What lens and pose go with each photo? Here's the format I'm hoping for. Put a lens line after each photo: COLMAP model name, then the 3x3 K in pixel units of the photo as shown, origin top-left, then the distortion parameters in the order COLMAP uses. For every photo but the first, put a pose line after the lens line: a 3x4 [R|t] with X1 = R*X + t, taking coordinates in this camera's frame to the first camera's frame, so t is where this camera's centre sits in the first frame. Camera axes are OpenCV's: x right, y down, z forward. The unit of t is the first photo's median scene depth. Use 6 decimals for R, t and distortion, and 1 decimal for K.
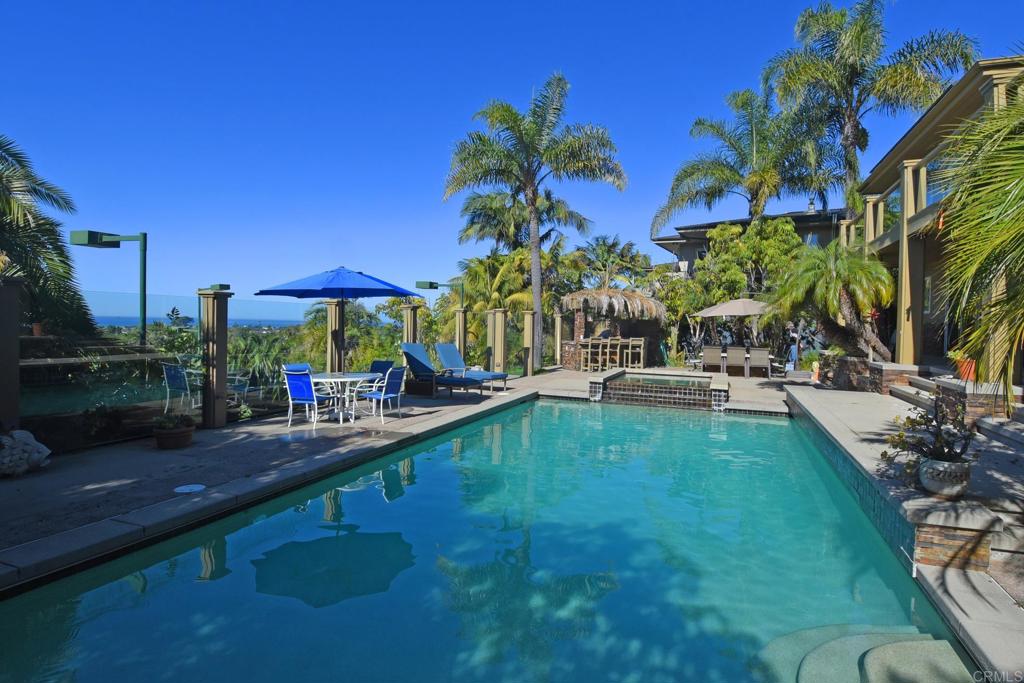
lens RADIAL K [[537.7, 0, 529.7], [0, 537.7, 325.4], [0, 0, 1]] dist [0.026866, -0.030179]
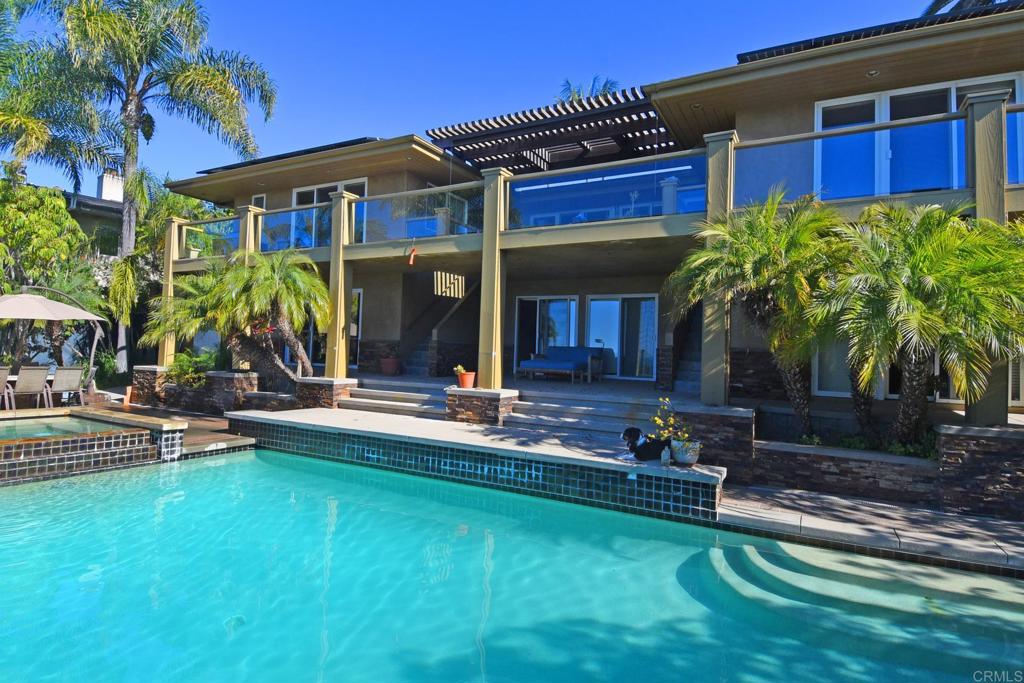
lens RADIAL K [[537.7, 0, 529.7], [0, 537.7, 325.4], [0, 0, 1]] dist [0.026866, -0.030179]
pose [[0.134825, 0.033193, 0.990313, -0.278011], [-0.023833, 0.999258, -0.030248, -0.008263], [-0.990583, -0.019524, 0.135516, 0.406748]]
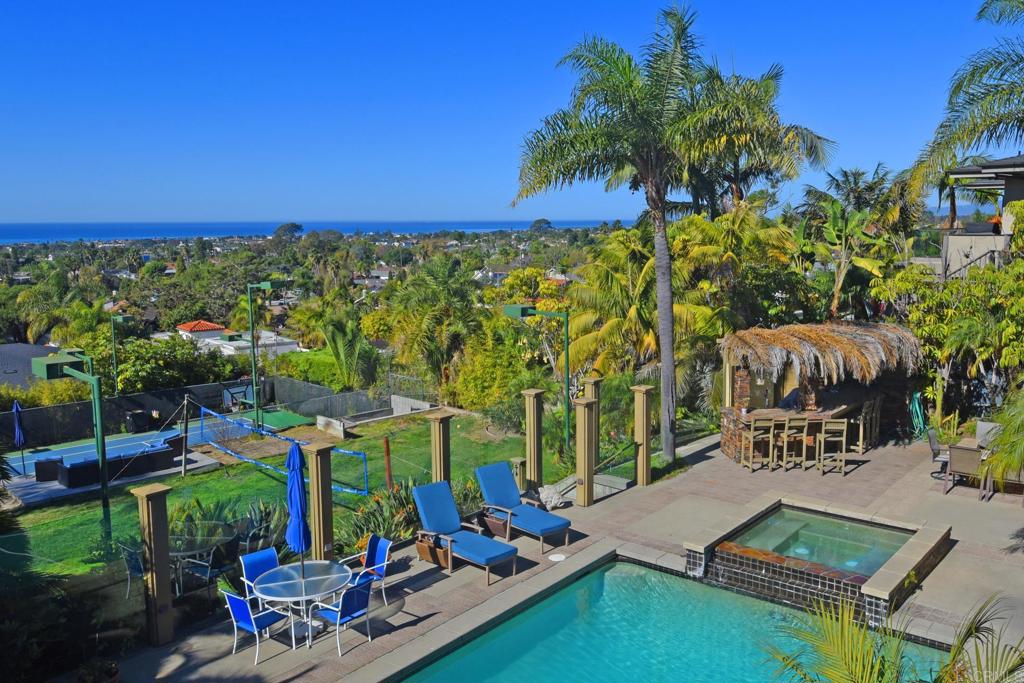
lens RADIAL K [[902.5, 0, 523.9], [0, 902.5, 268.4], [0, 0, 1]] dist [0.013264, 0.008106]
pose [[0.948511, -0.006022, -0.316686, 0.277236], [0.024274, 0.998261, 0.053721, -0.304224], [0.315812, -0.058642, 0.947008, -0.098625]]
